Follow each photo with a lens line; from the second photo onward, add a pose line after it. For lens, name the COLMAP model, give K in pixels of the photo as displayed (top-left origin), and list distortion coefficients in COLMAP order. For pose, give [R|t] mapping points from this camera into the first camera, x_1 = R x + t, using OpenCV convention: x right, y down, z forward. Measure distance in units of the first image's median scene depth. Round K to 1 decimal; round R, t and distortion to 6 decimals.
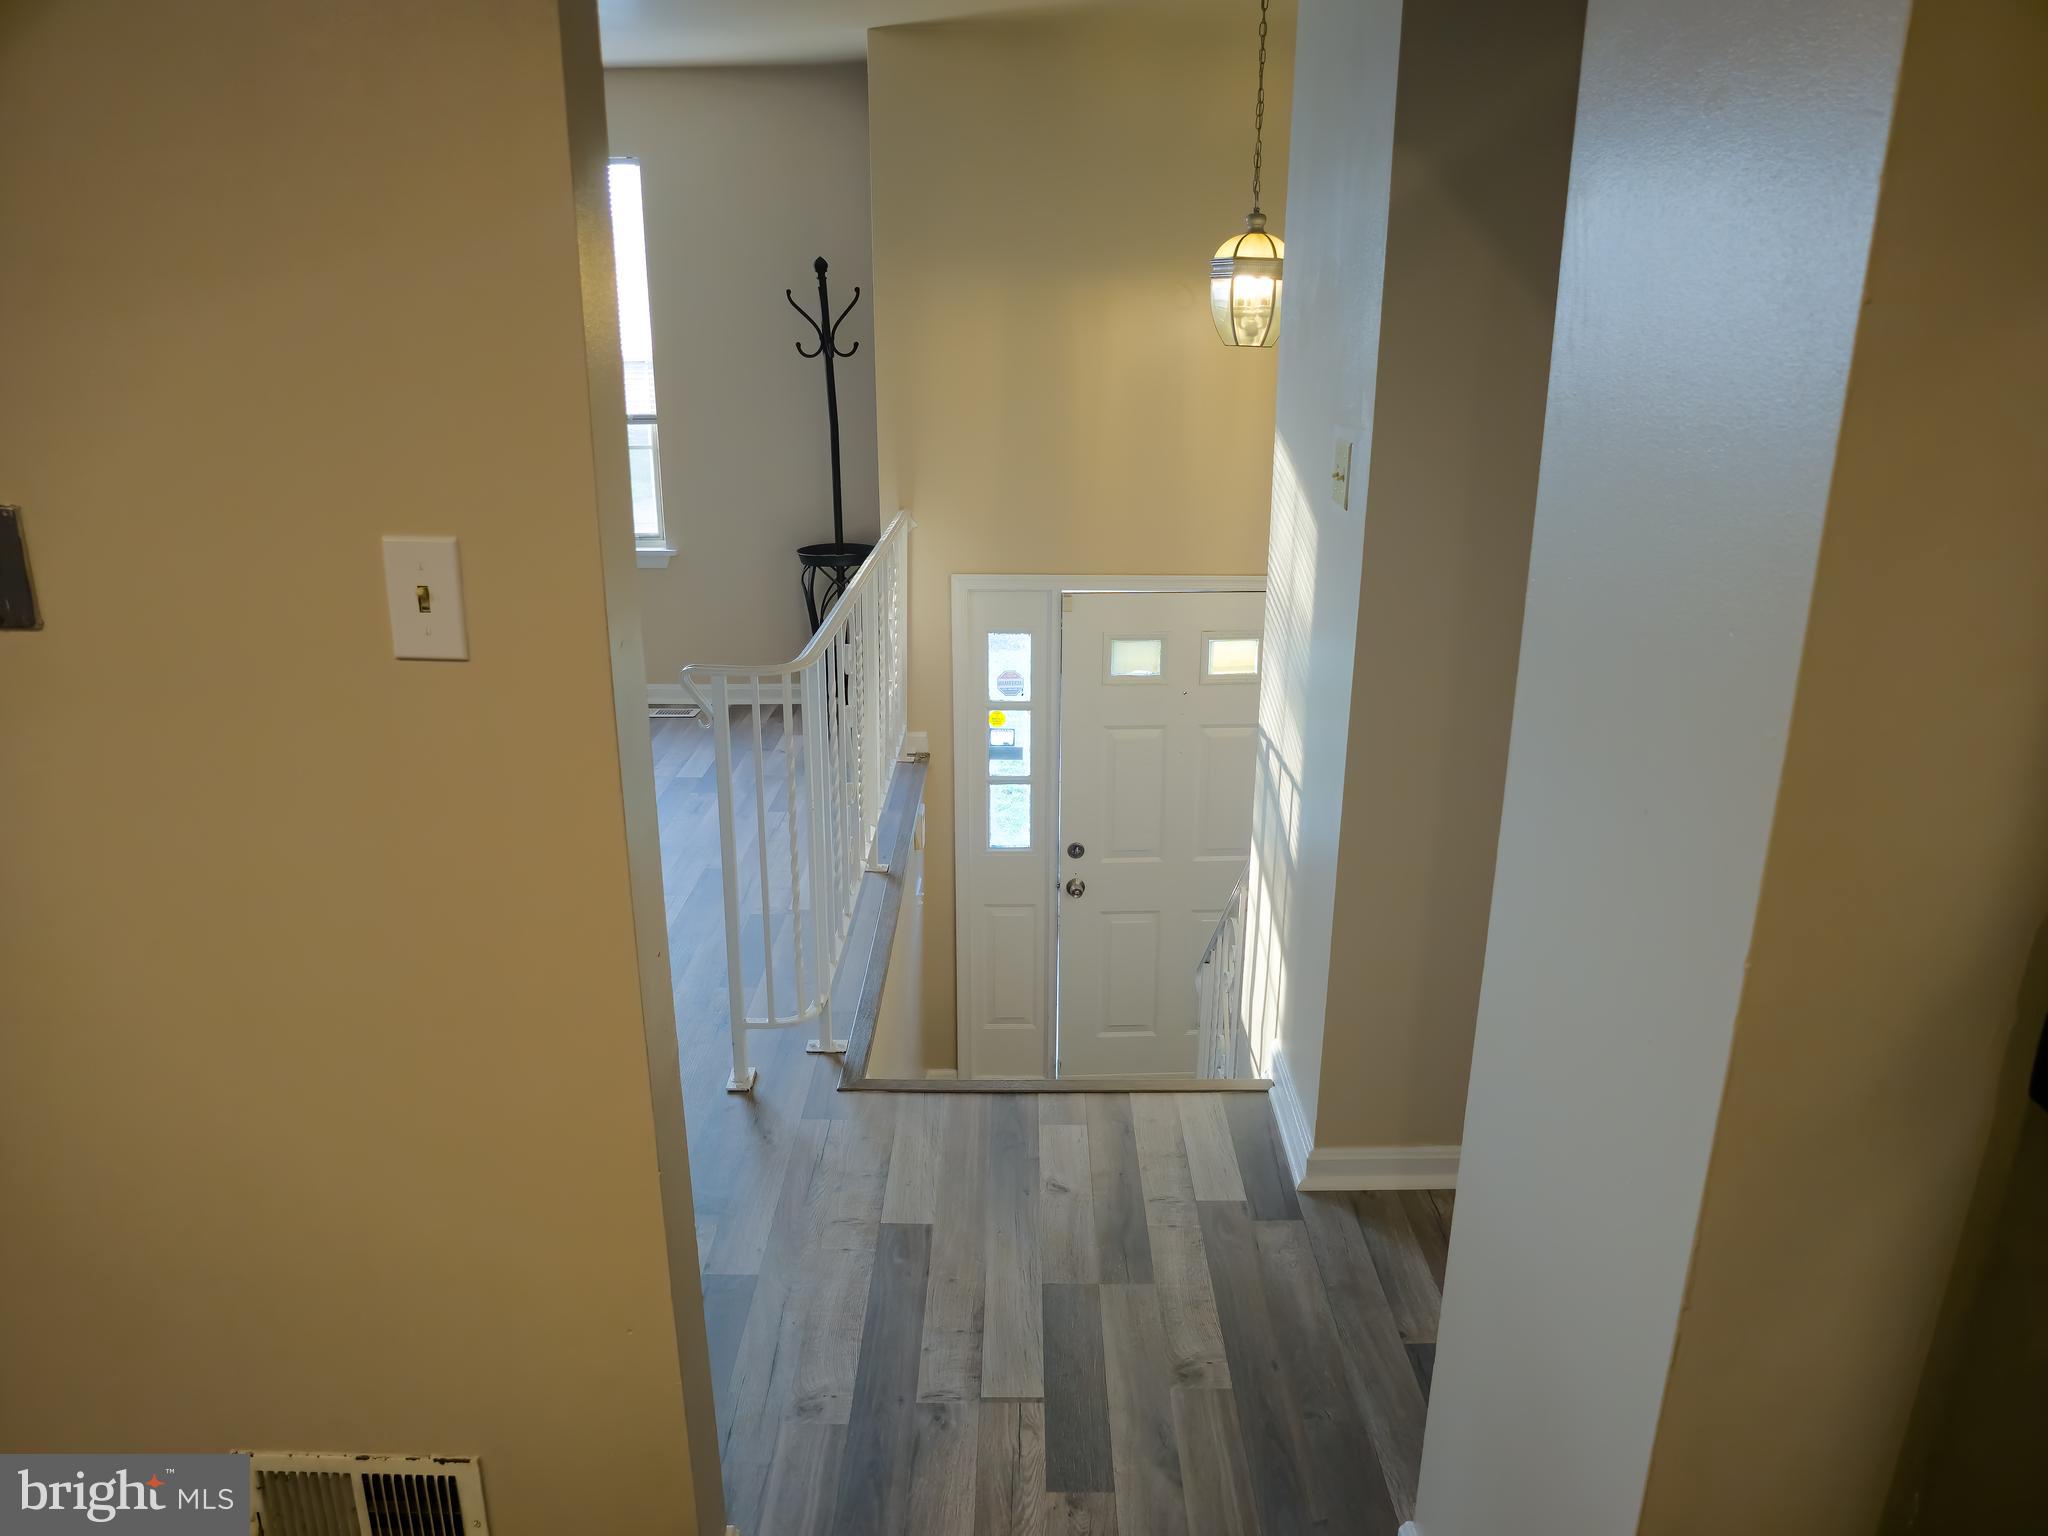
lens RADIAL K [[1382.2, 0, 1015.9], [0, 1382.2, 771.0], [0, 0, 1]] dist [-0.073640, -0.002492]
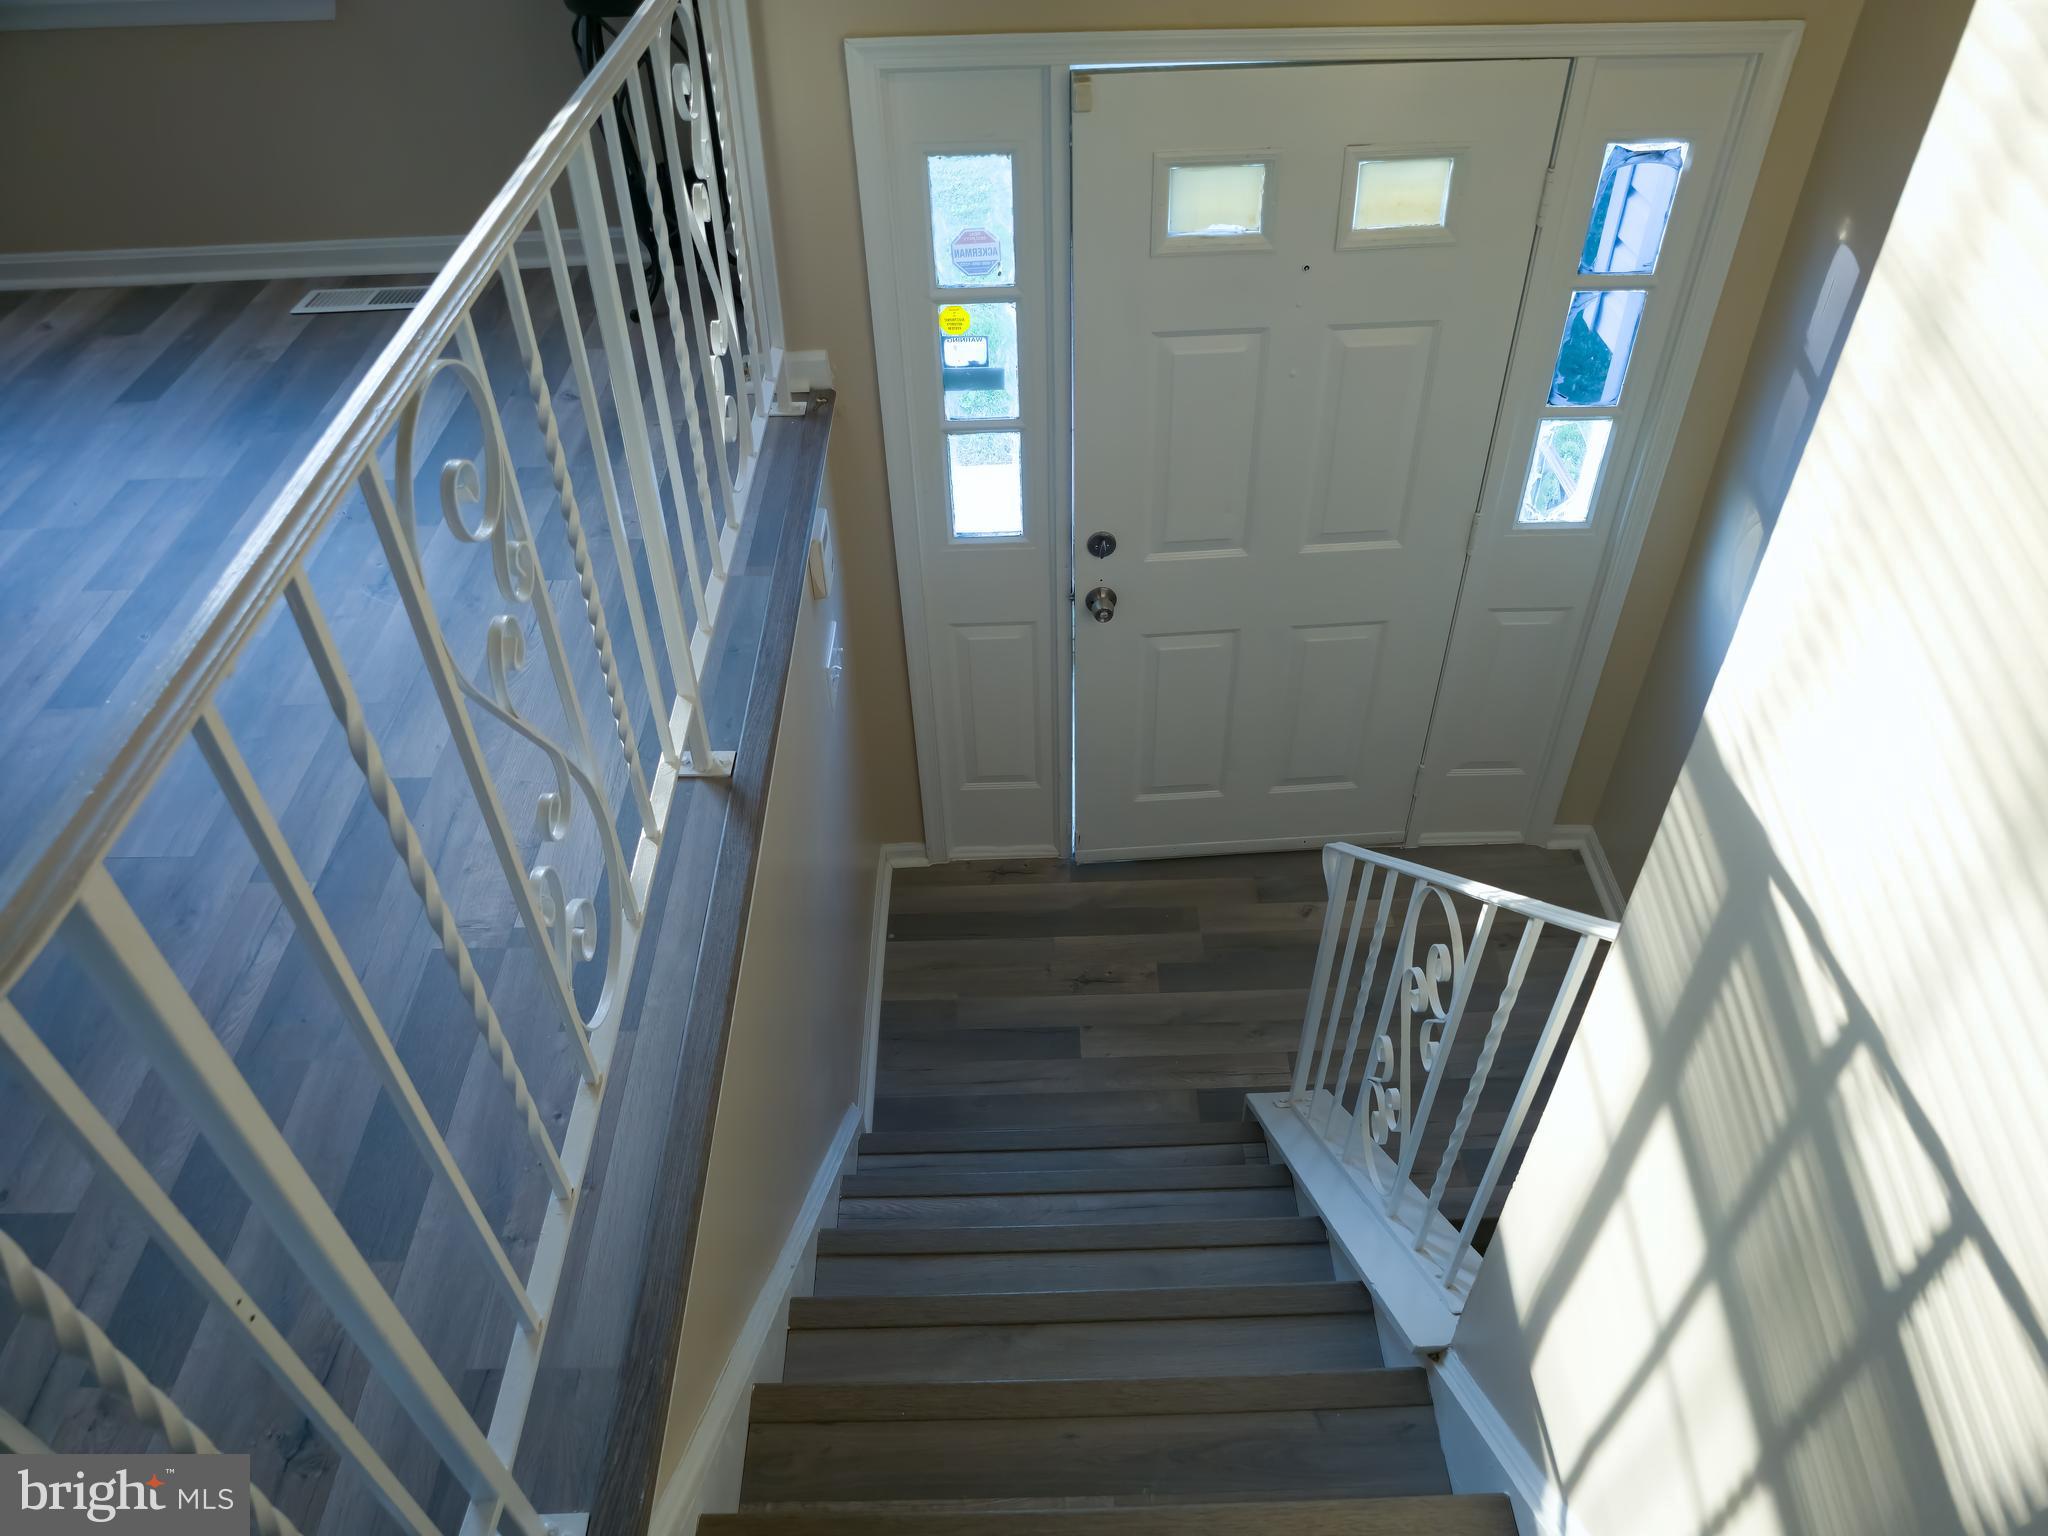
lens RADIAL K [[1382.2, 0, 1042.2], [0, 1382.2, 769.1], [0, 0, 1]] dist [-0.073640, -0.002492]
pose [[0.999420, -0.032853, 0.008979, 0.010186], [0.025954, 0.905375, 0.423820, -0.105287], [-0.022053, -0.423341, 0.905702, 0.439169]]
